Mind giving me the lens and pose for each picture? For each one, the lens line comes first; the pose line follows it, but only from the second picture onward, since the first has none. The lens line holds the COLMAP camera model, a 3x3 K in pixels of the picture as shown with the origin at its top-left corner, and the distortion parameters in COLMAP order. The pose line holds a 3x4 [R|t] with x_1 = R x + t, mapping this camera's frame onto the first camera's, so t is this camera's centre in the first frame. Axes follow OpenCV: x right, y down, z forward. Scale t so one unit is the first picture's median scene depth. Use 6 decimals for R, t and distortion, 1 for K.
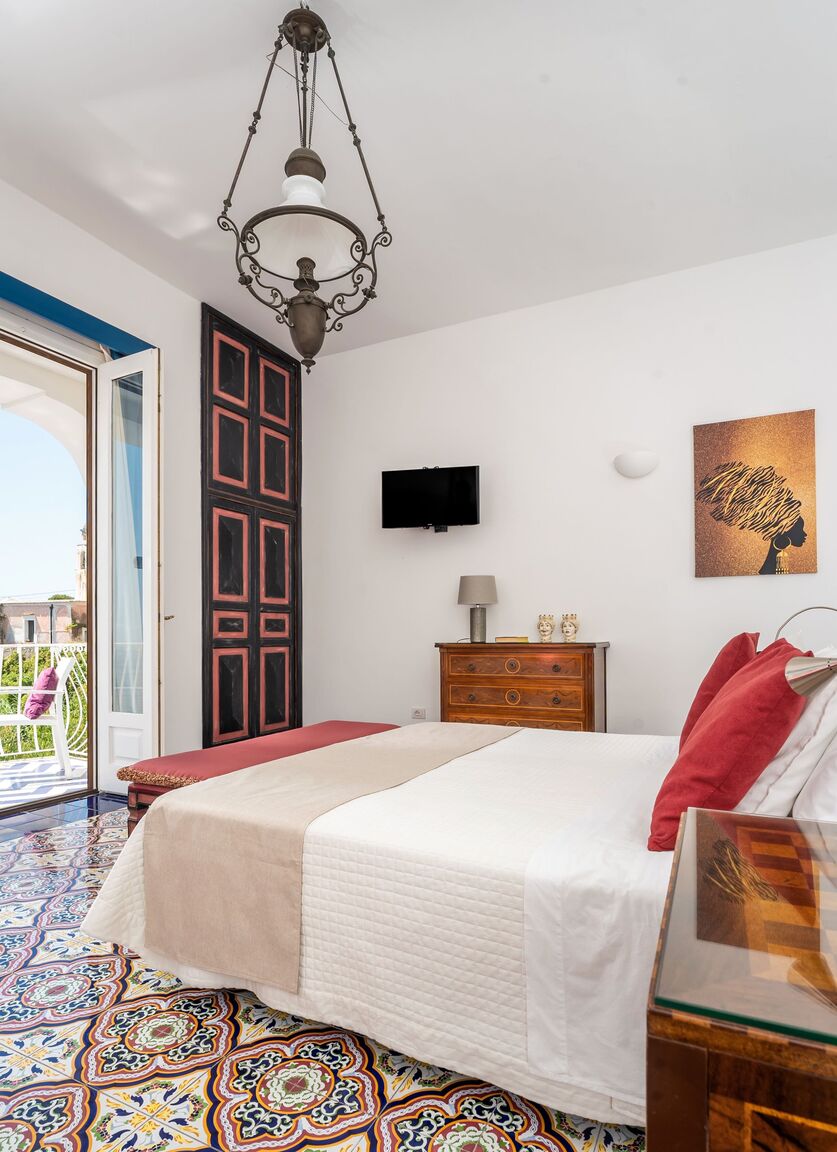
lens RADIAL K [[630.7, 0, 422.0], [0, 630.7, 630.4], [0, 0, 1]] dist [-0.005896, -0.002421]
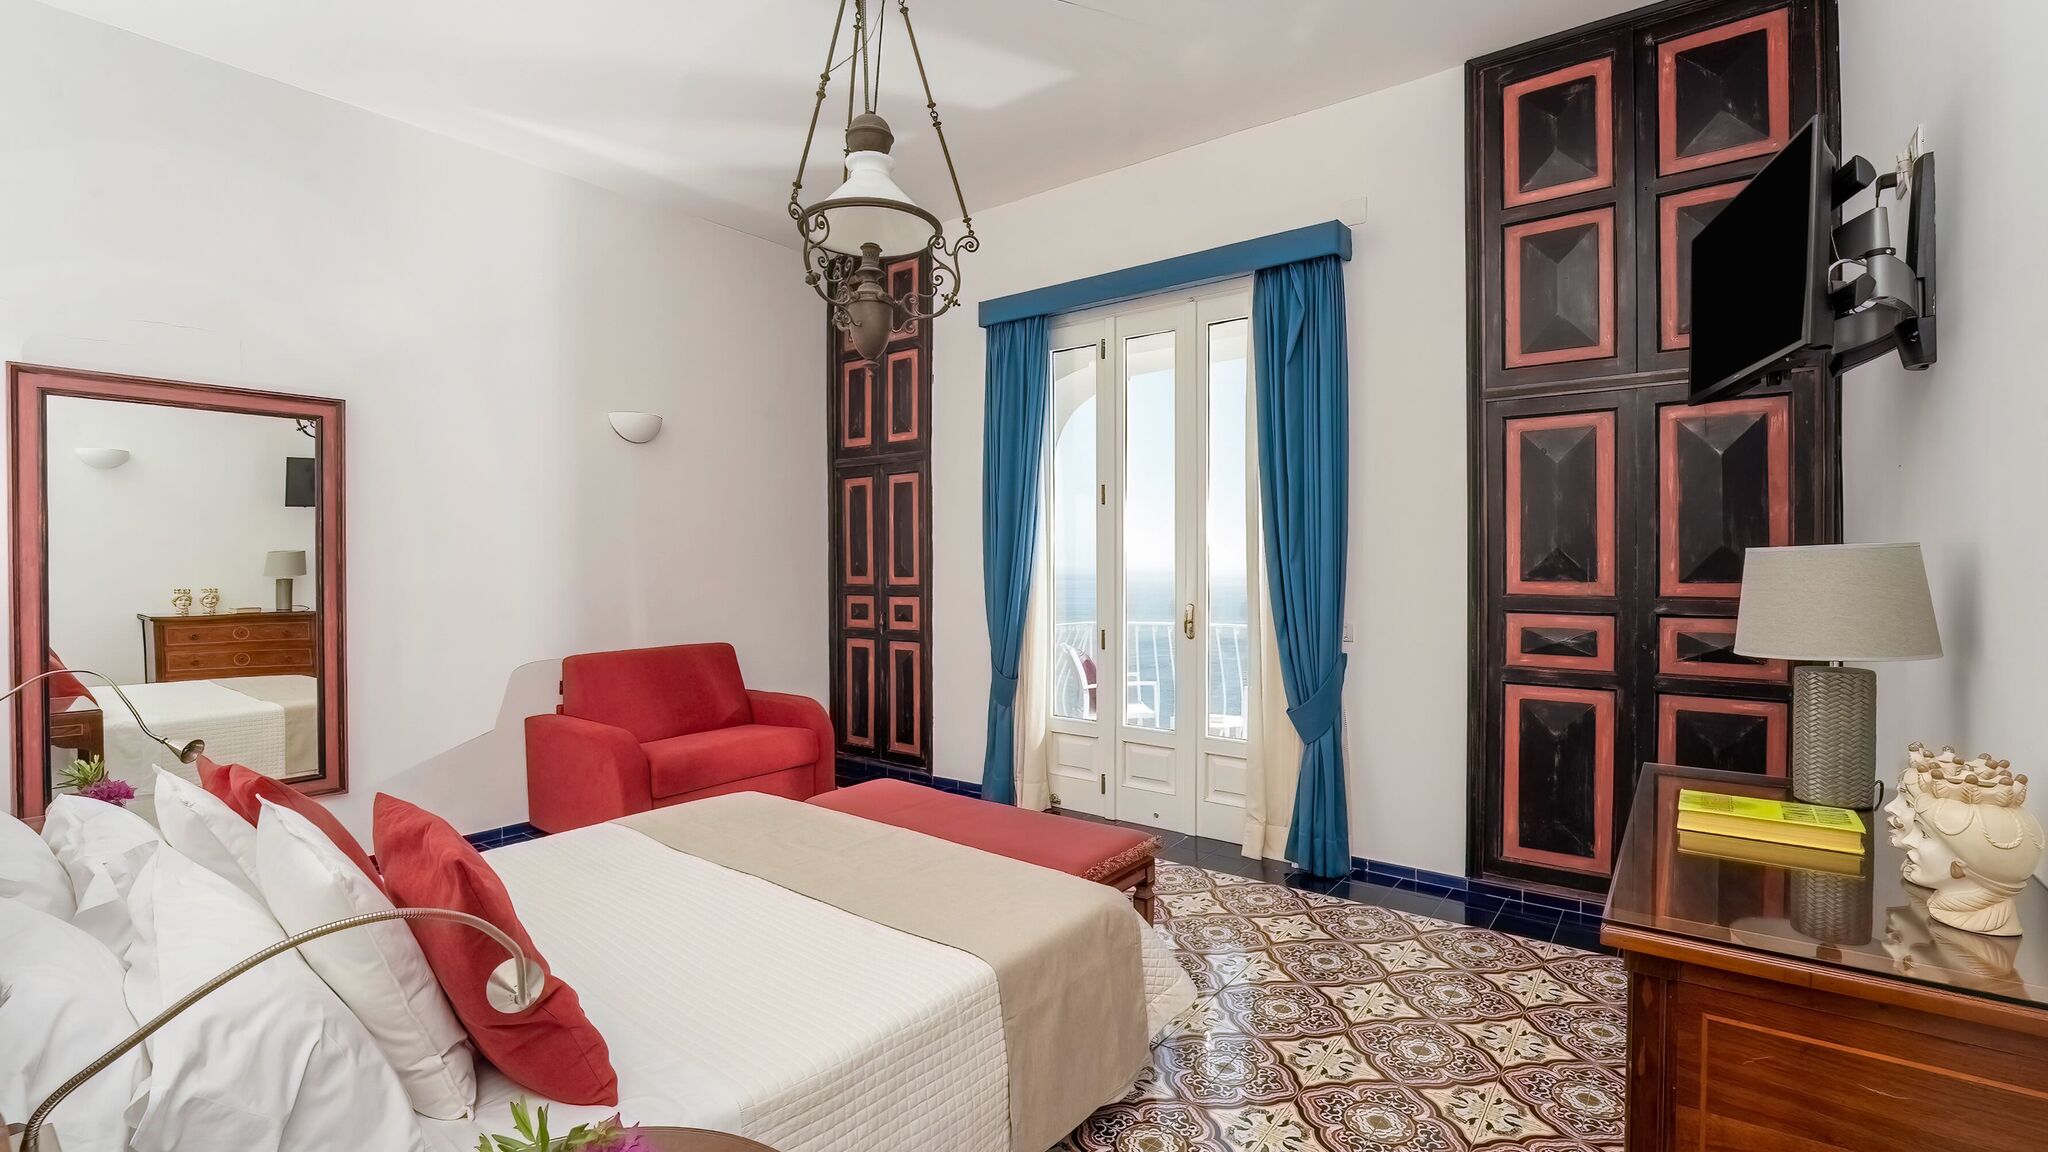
lens RADIAL K [[884.0, 0, 992.0], [0, 884.0, 576.1], [0, 0, 1]] dist [-0.030752, 0.002423]
pose [[-0.219940, 0.019349, -0.975322, 0.560839], [0.010433, 0.999793, 0.017482, -0.092070], [0.975458, -0.006330, -0.220096, 0.838567]]
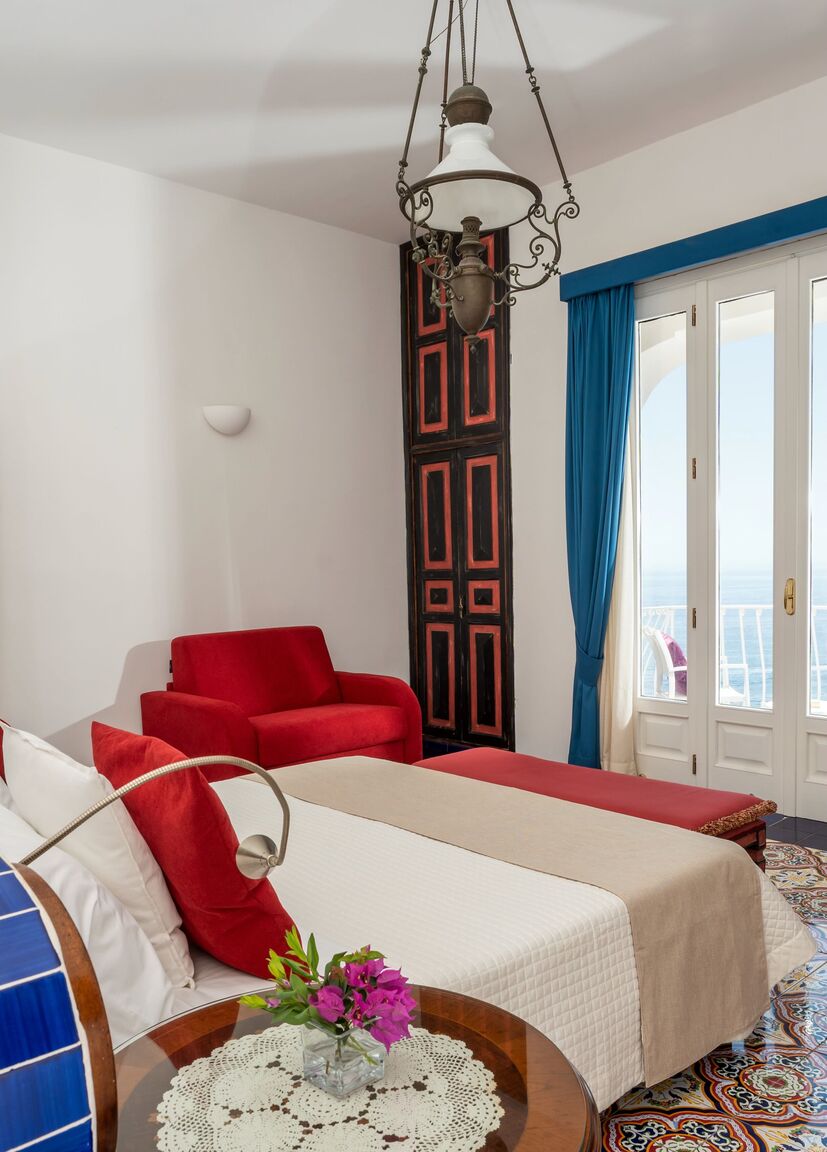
lens RADIAL K [[901.8, 0, 392.3], [0, 901.8, 625.6], [0, 0, 1]] dist [-0.015004, -0.014530]
pose [[-0.382195, 0.077549, -0.920822, 0.610062], [0.030392, 0.996988, 0.071349, -0.071208], [0.923582, -0.000716, -0.383401, 0.810345]]
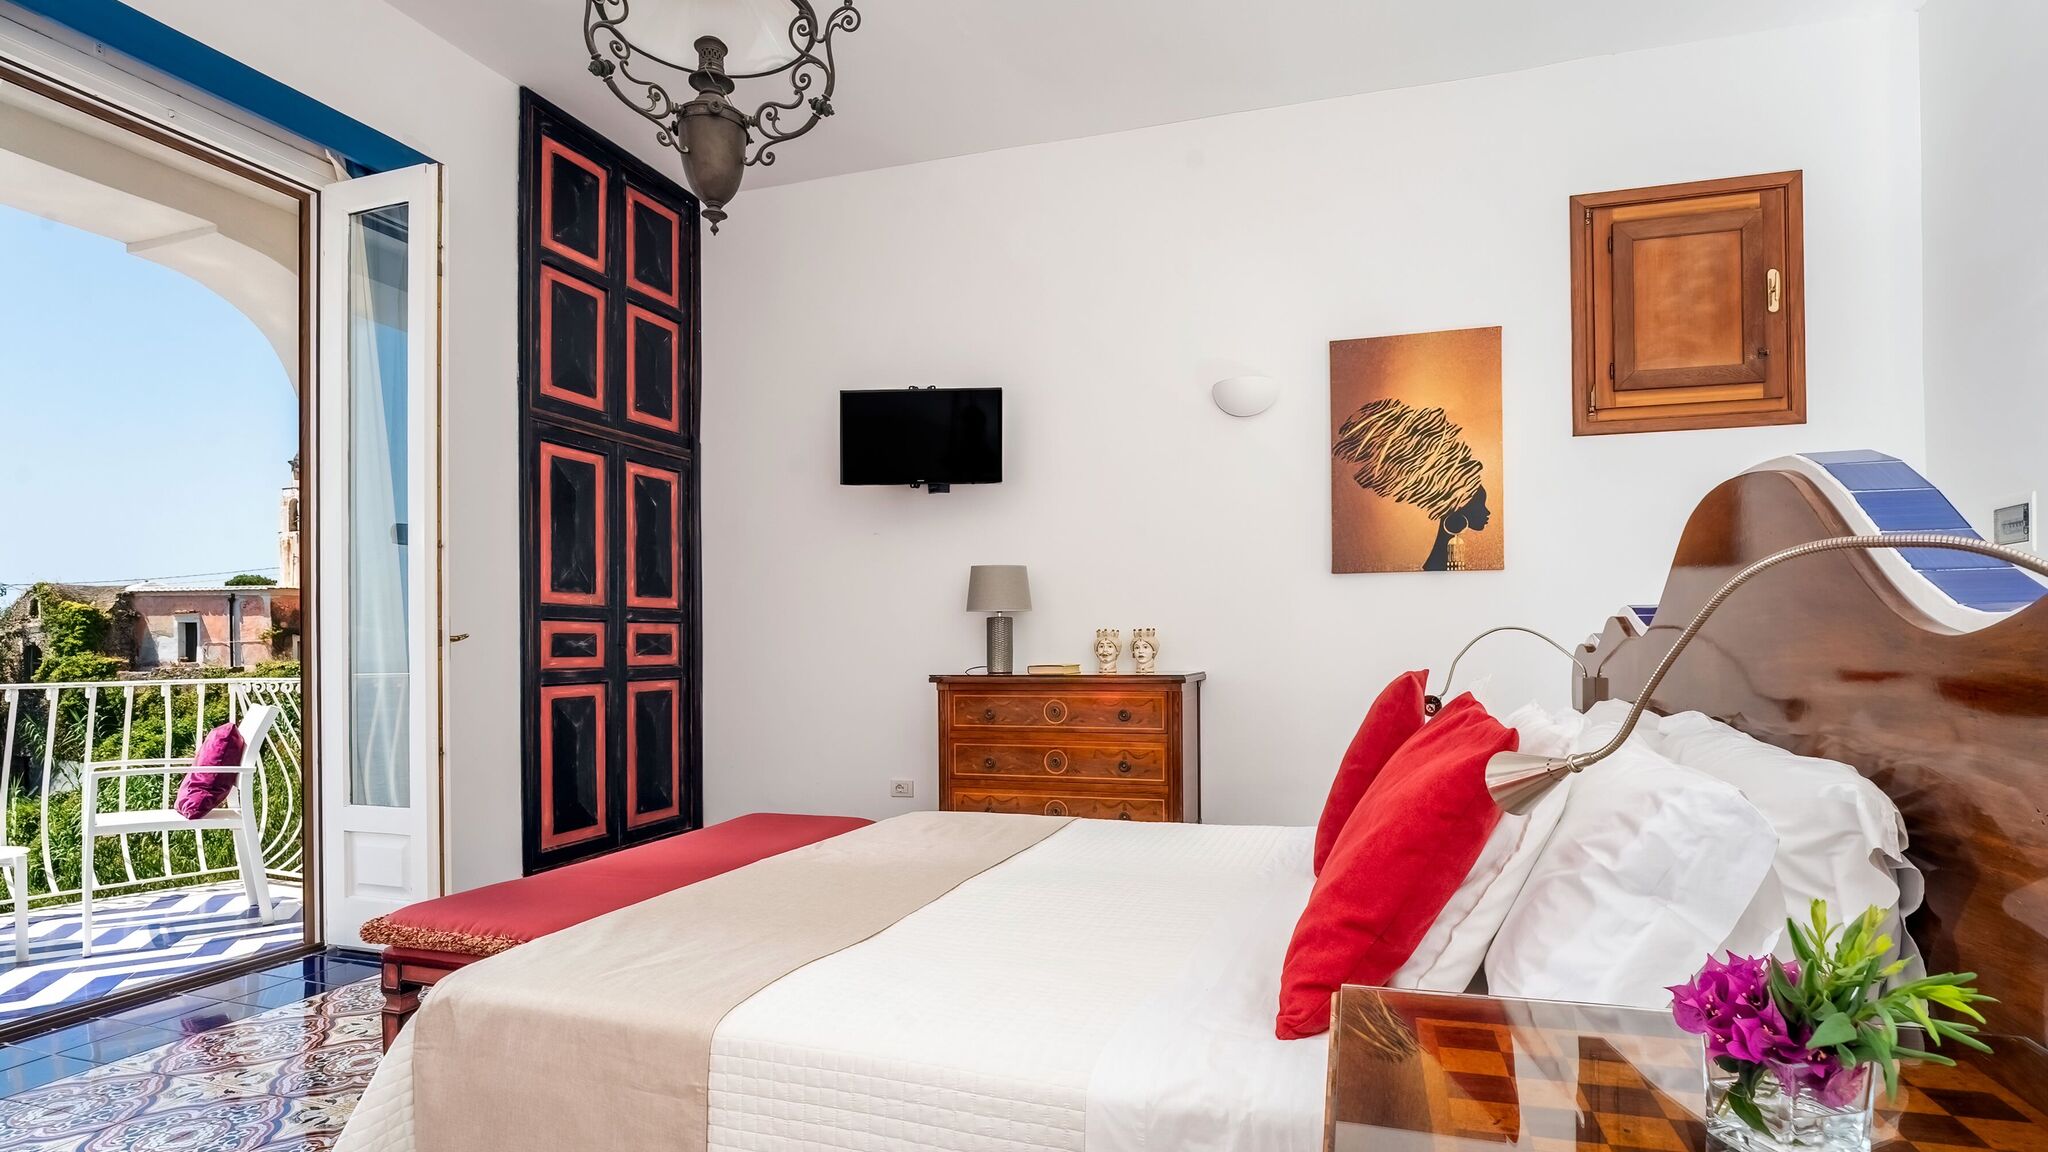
lens RADIAL K [[1014.7, 0, 1074.5], [0, 1014.7, 641.3], [0, 0, 1]] dist [-0.015637, 0.000564]
pose [[0.986235, -0.001351, 0.165345, -0.003494], [0.000801, 0.999994, 0.003390, -0.017698], [-0.165348, -0.003211, 0.986230, 0.008239]]
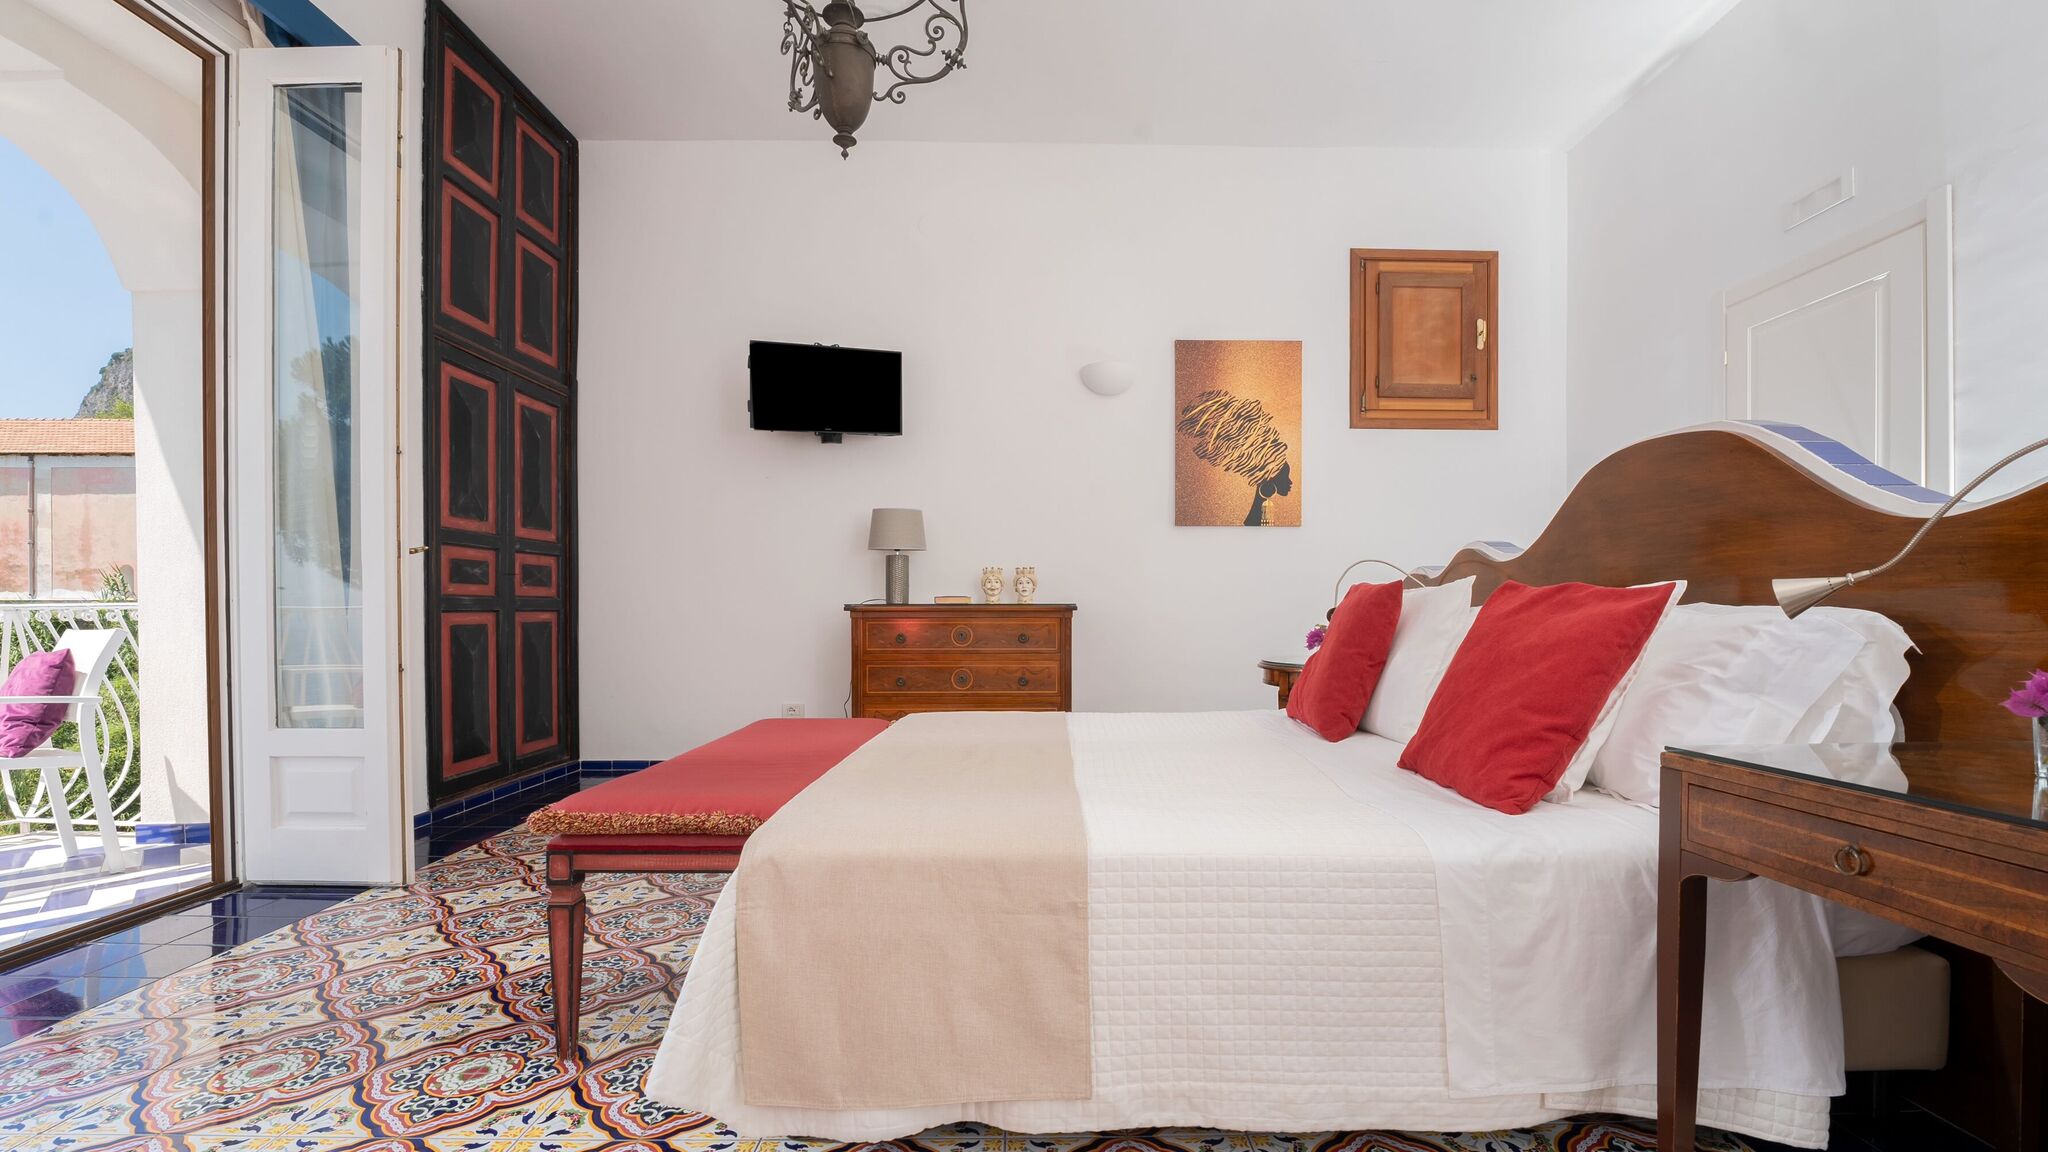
lens RADIAL K [[863.0, 0, 1047.8], [0, 863.0, 624.2], [0, 0, 1]] dist [-0.027946, 0.001883]
pose [[0.884755, -0.002689, 0.466049, -0.234660], [-0.007955, 0.999751, 0.020869, 0.021716], [-0.465989, -0.022172, 0.884513, 0.083885]]
